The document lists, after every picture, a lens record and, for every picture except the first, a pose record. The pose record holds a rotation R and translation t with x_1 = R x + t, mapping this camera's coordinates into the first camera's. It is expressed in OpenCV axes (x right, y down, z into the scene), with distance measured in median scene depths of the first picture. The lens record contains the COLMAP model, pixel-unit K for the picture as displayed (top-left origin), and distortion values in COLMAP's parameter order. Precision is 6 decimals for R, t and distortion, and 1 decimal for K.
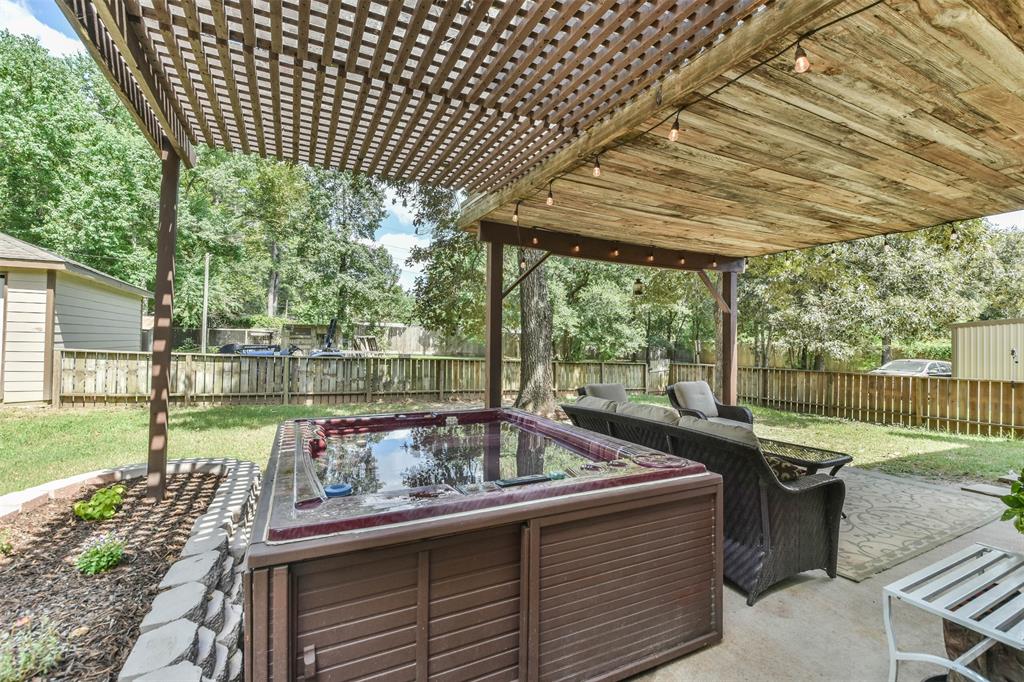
lens RADIAL K [[445.4, 0, 514.9], [0, 445.4, 335.4], [0, 0, 1]] dist [-0.003596, -0.001766]
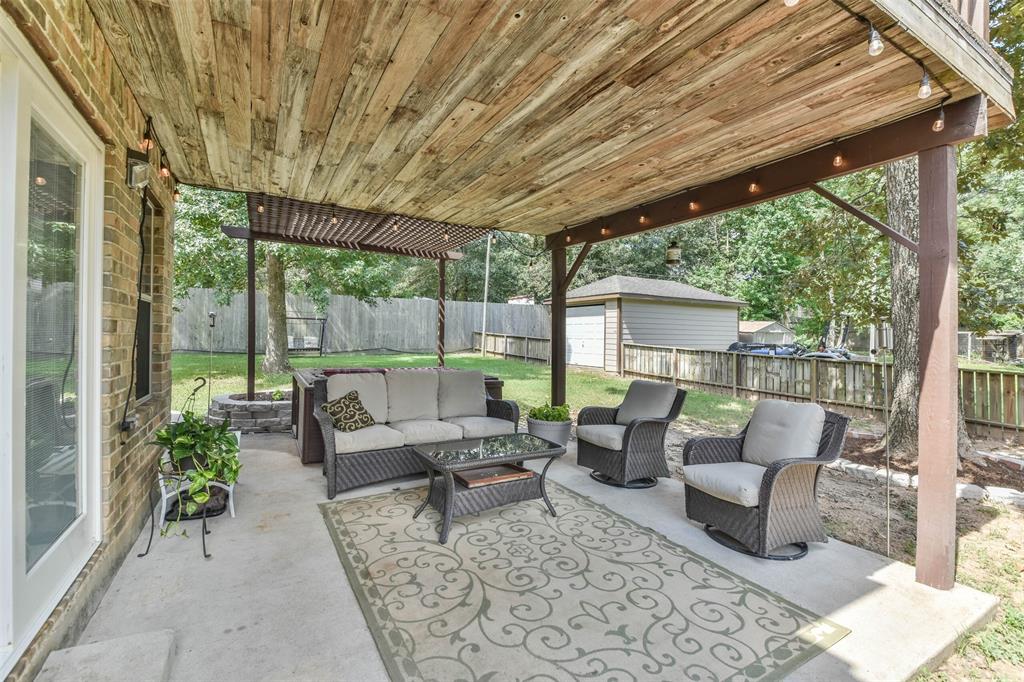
lens RADIAL K [[445.4, 0, 516.4], [0, 445.4, 339.6], [0, 0, 1]] dist [-0.003596, -0.001766]
pose [[0.069340, -0.002588, -0.997590, 0.674503], [-0.002358, 0.999993, -0.002759, 0.023159], [0.997590, 0.002543, 0.069333, 0.473132]]
